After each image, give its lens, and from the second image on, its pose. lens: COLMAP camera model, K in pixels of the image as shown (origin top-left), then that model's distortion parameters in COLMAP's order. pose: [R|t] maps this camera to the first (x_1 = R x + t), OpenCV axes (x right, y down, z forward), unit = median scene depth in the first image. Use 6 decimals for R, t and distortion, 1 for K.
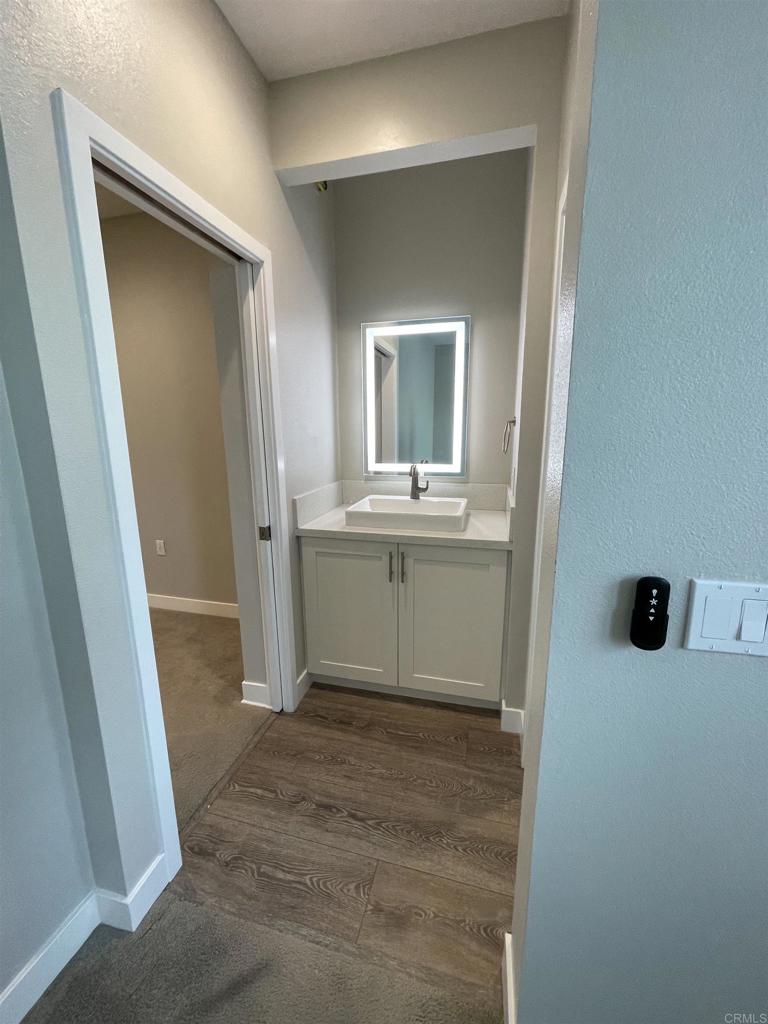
lens RADIAL K [[406.0, 0, 384.0], [0, 406.0, 509.4], [0, 0, 1]] dist [-0.009039, -0.000140]
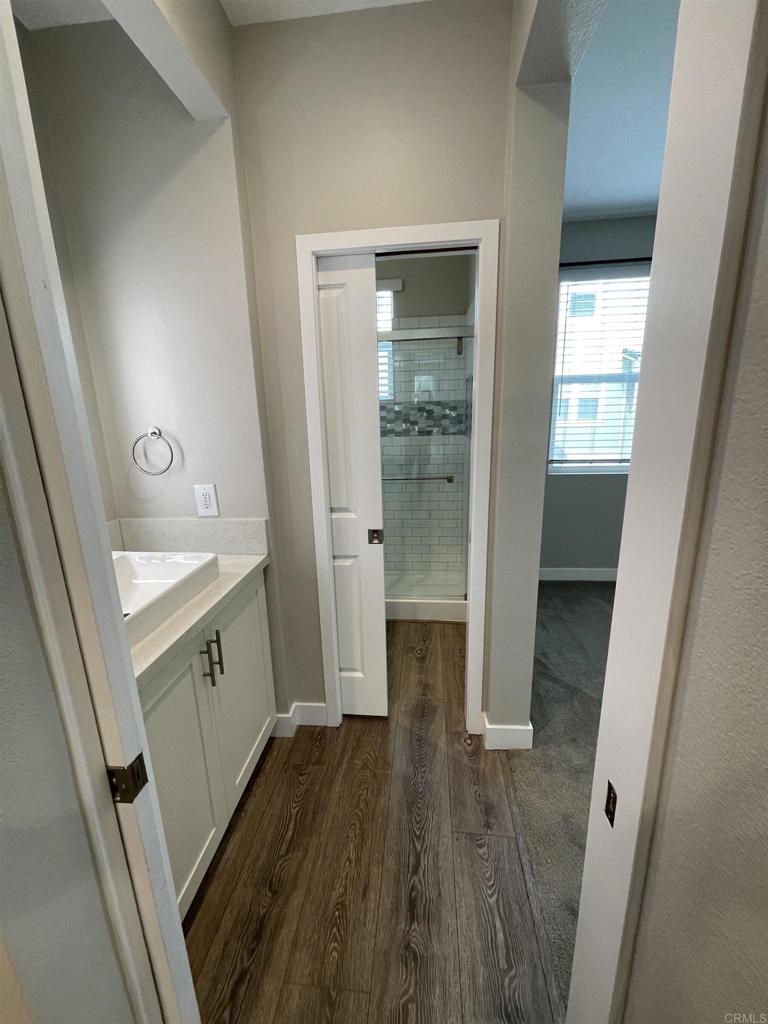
lens RADIAL K [[406.0, 0, 384.0], [0, 406.0, 509.4], [0, 0, 1]] dist [-0.009039, -0.000140]
pose [[-0.165865, -0.211704, 0.963156, -0.748013], [0.216161, 0.945127, 0.244967, -0.228287], [-0.962166, 0.248828, -0.111001, 0.952673]]
